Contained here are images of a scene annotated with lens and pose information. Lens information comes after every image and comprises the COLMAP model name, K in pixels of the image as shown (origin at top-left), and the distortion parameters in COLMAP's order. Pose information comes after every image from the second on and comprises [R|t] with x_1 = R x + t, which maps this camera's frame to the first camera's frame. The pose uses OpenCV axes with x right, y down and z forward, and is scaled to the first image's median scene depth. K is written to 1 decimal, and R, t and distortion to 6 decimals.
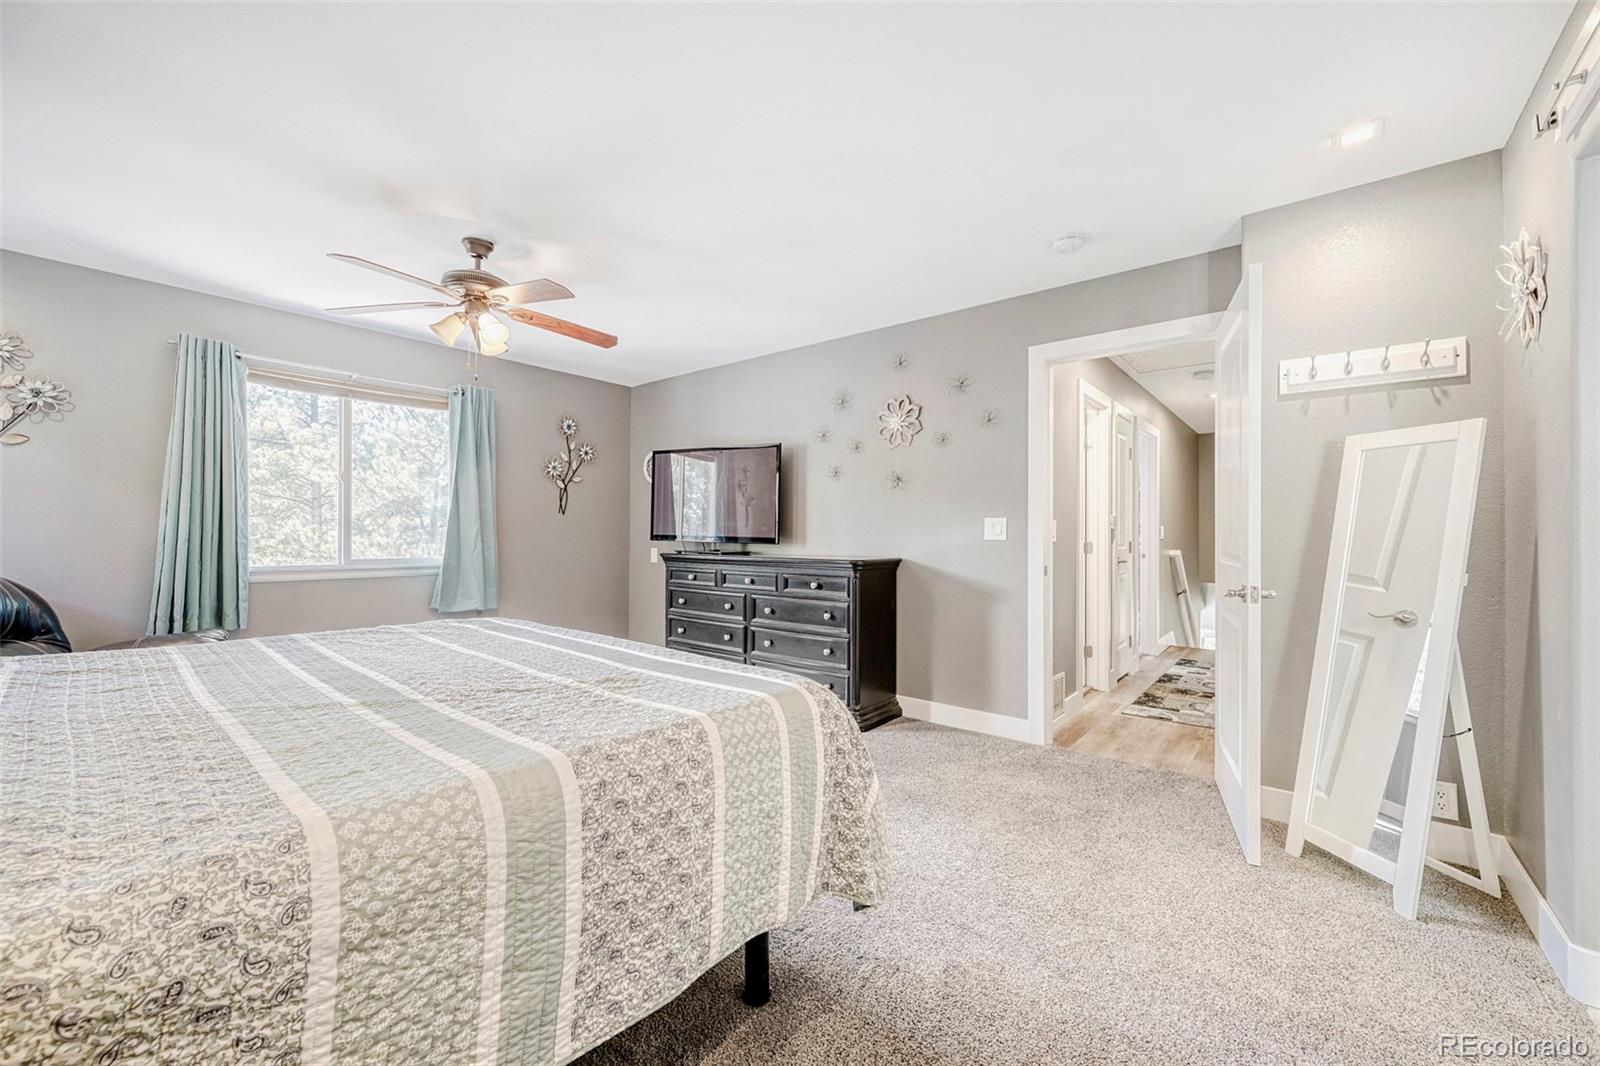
lens RADIAL K [[628.3, 0, 806.9], [0, 628.3, 526.6], [0, 0, 1]] dist [-0.000501, -0.000073]
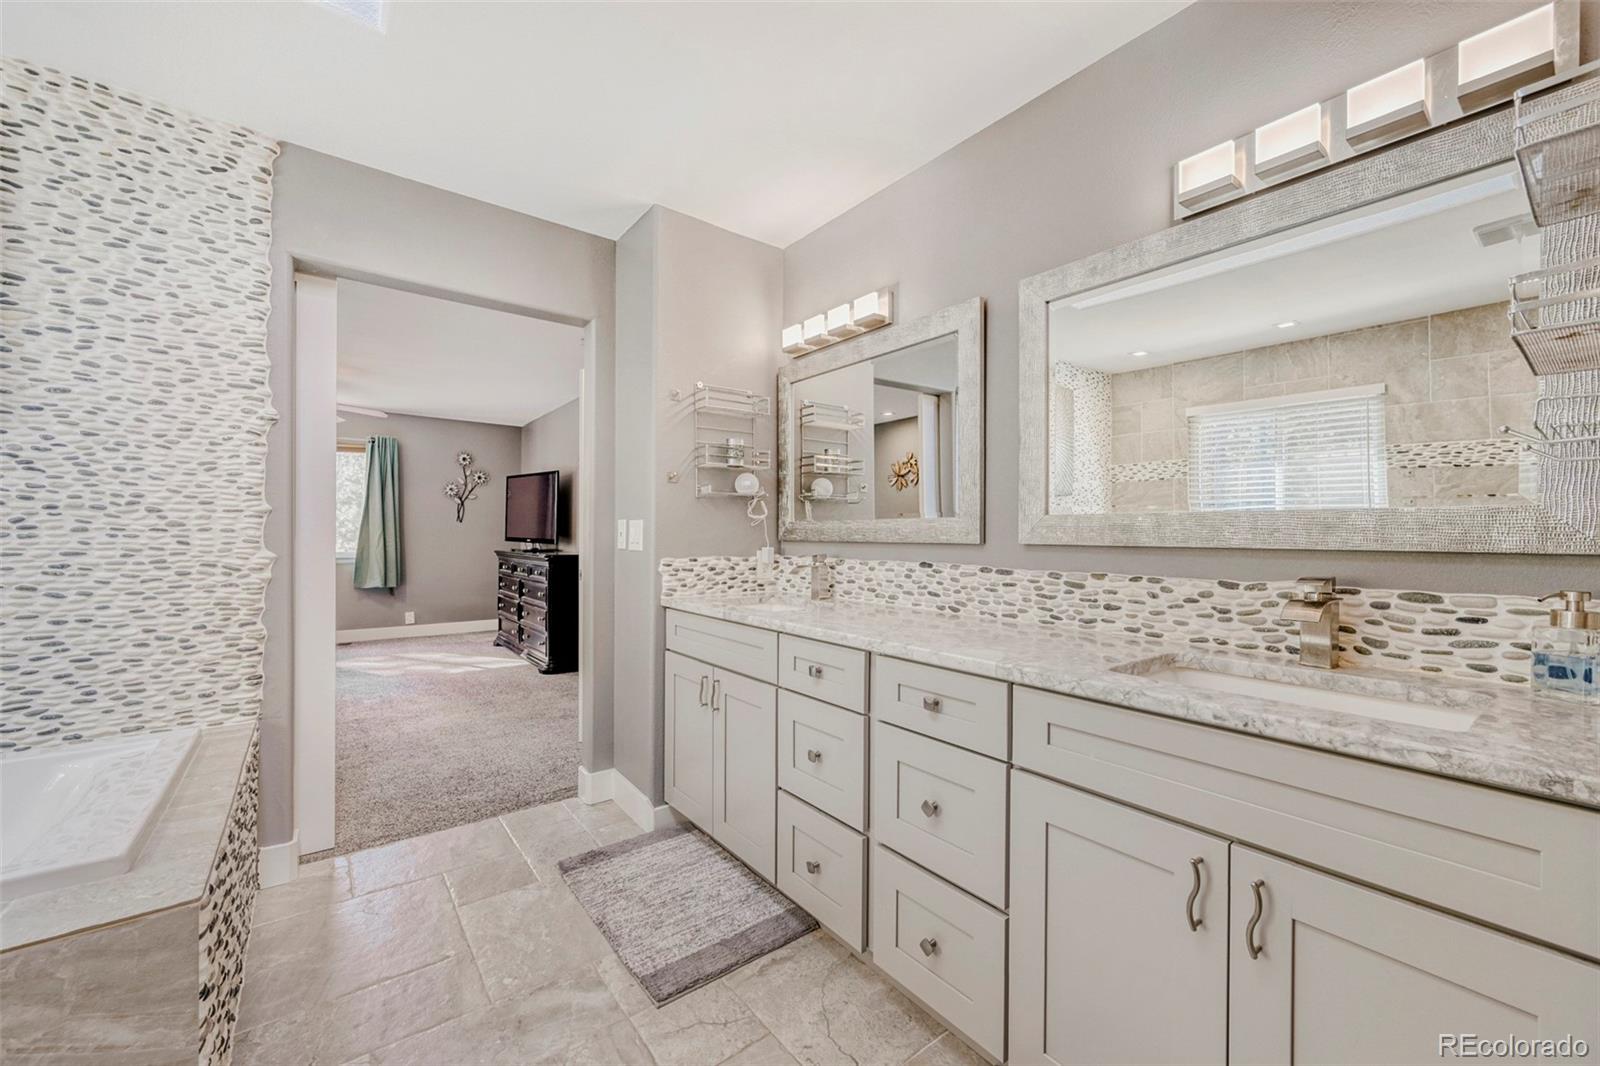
lens RADIAL K [[631.8, 0, 799.1], [0, 631.8, 538.8], [0, 0, 1]] dist [-0.000440, 0.000213]
pose [[0.971251, 0.003249, -0.238035, 0.802410], [0.000628, 0.999868, 0.016211, -0.006549], [0.238056, -0.015894, 0.971121, -0.216488]]
